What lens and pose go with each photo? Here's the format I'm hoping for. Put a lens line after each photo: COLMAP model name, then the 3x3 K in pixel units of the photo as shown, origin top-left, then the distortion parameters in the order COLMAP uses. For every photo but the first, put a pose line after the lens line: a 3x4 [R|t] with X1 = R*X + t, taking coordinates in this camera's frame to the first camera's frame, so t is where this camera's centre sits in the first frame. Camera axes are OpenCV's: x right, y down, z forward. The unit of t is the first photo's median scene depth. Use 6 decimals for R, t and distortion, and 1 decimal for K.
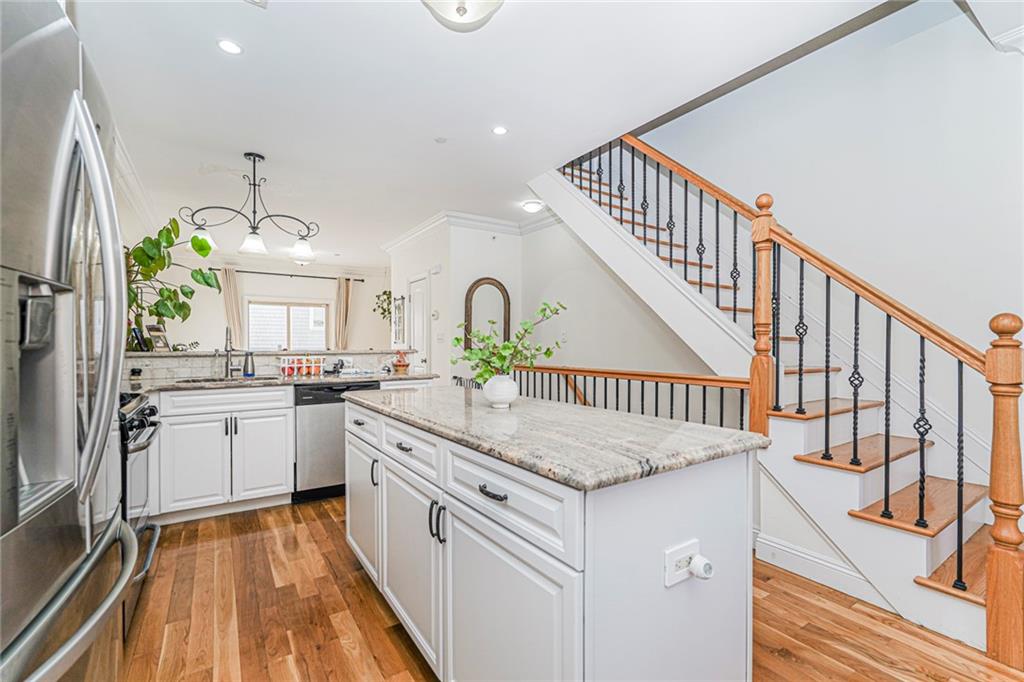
lens RADIAL K [[449.4, 0, 512.3], [0, 449.4, 345.8], [0, 0, 1]] dist [-0.021153, 0.011429]
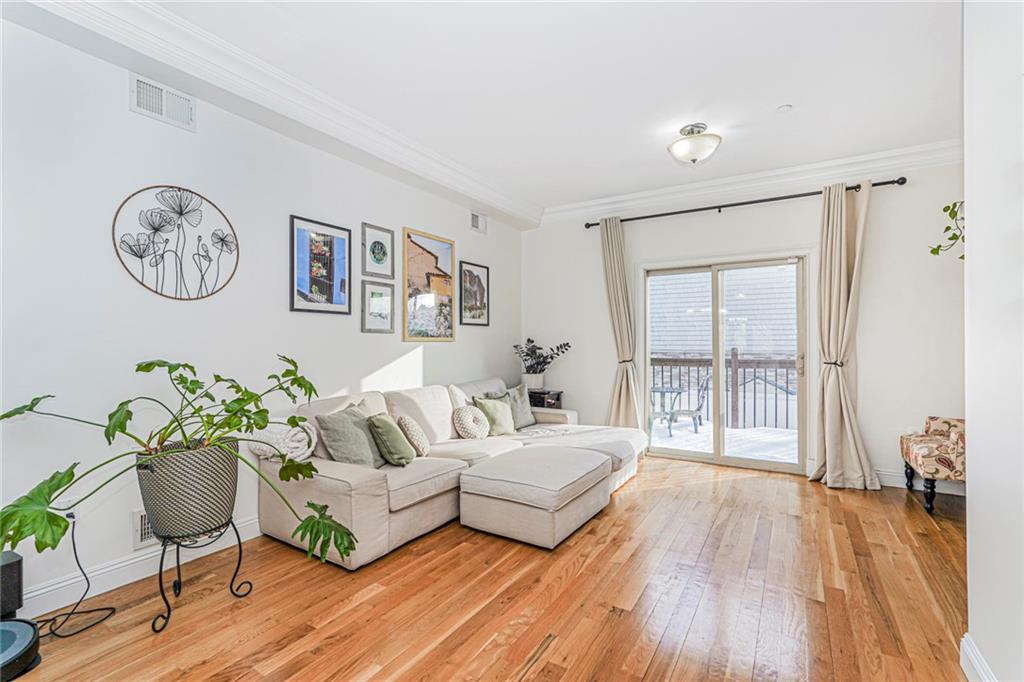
lens RADIAL K [[459.0, 0, 513.3], [0, 459.0, 343.4], [0, 0, 1]] dist [-0.019077, 0.009801]
pose [[0.424211, -0.000665, -0.905563, -0.303916], [-0.004388, 0.999986, -0.002790, -0.011963], [0.905553, 0.005157, 0.424202, 1.320923]]
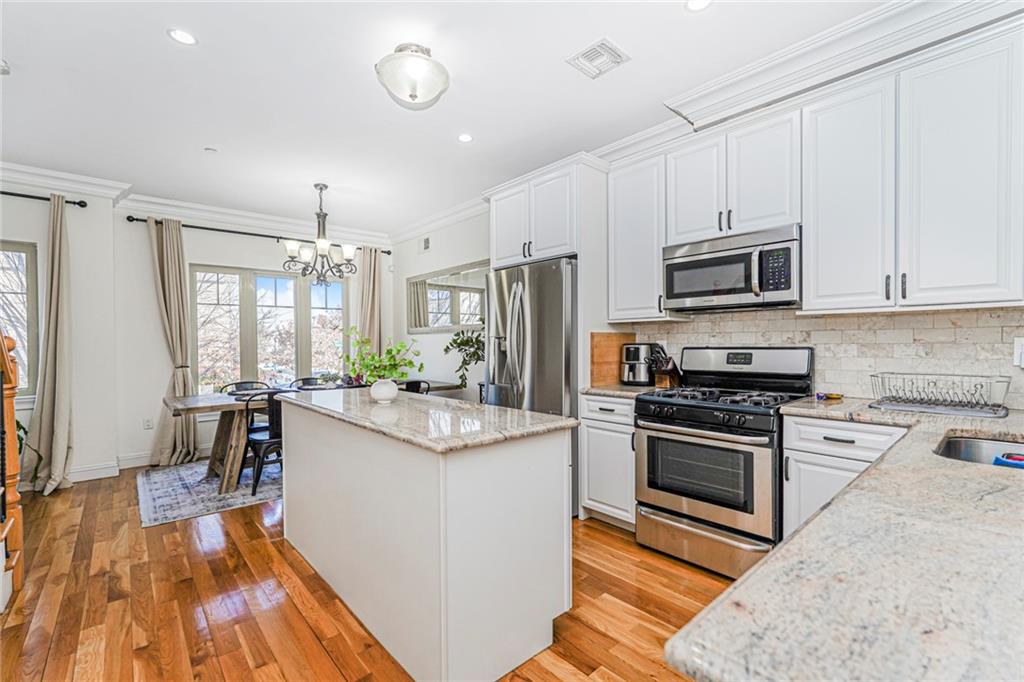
lens RADIAL K [[449.4, 0, 512.3], [0, 449.4, 345.8], [0, 0, 1]] dist [-0.021153, 0.011429]
pose [[-0.990168, 0.009973, -0.139526, -0.098737], [0.008113, 0.999871, 0.013888, -0.021699], [0.139647, 0.012620, -0.990121, 1.087586]]
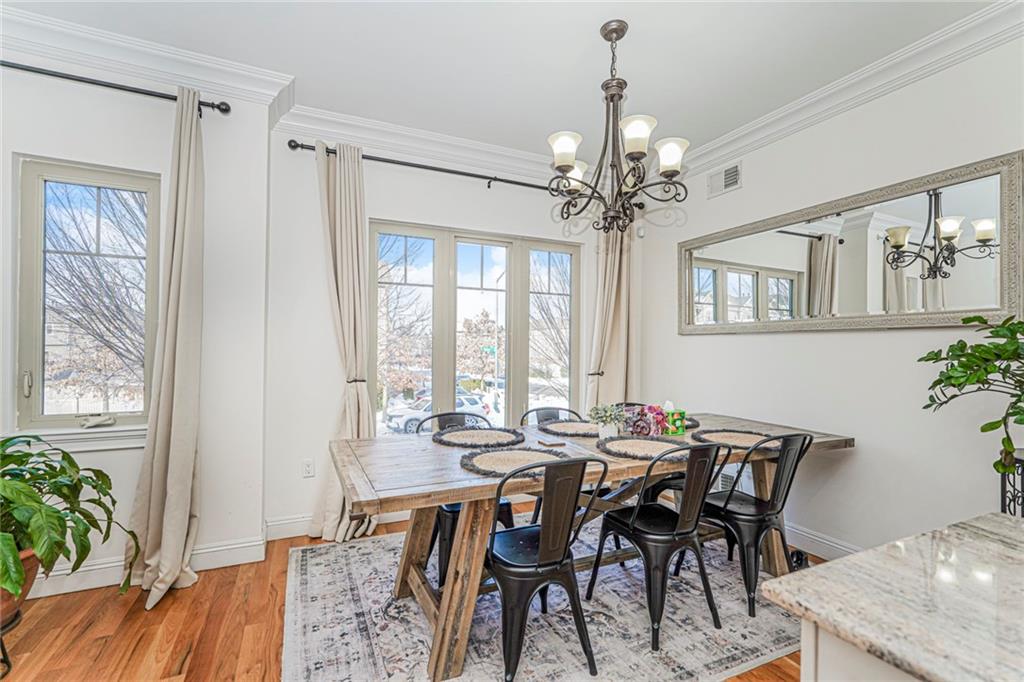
lens RADIAL K [[459.0, 0, 513.3], [0, 459.0, 343.4], [0, 0, 1]] dist [-0.019077, 0.009801]
pose [[-0.989717, -0.008345, 0.142795, 0.251172], [-0.008880, 0.999956, -0.003104, -0.019492], [-0.142763, -0.004341, -0.989747, 0.488645]]
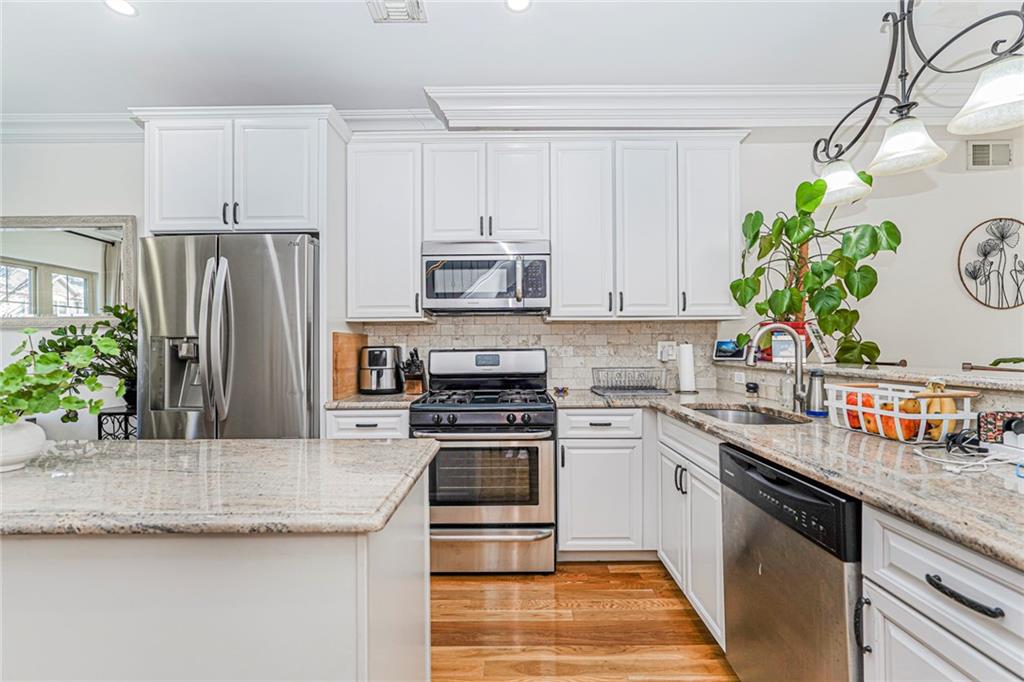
lens RADIAL K [[449.4, 0, 512.3], [0, 449.4, 345.8], [0, 0, 1]] dist [-0.021153, 0.011429]
pose [[-0.557100, 0.006120, -0.830423, 0.042511], [0.003977, 0.999981, 0.004702, -0.016109], [0.830436, -0.000684, -0.557113, 0.885065]]
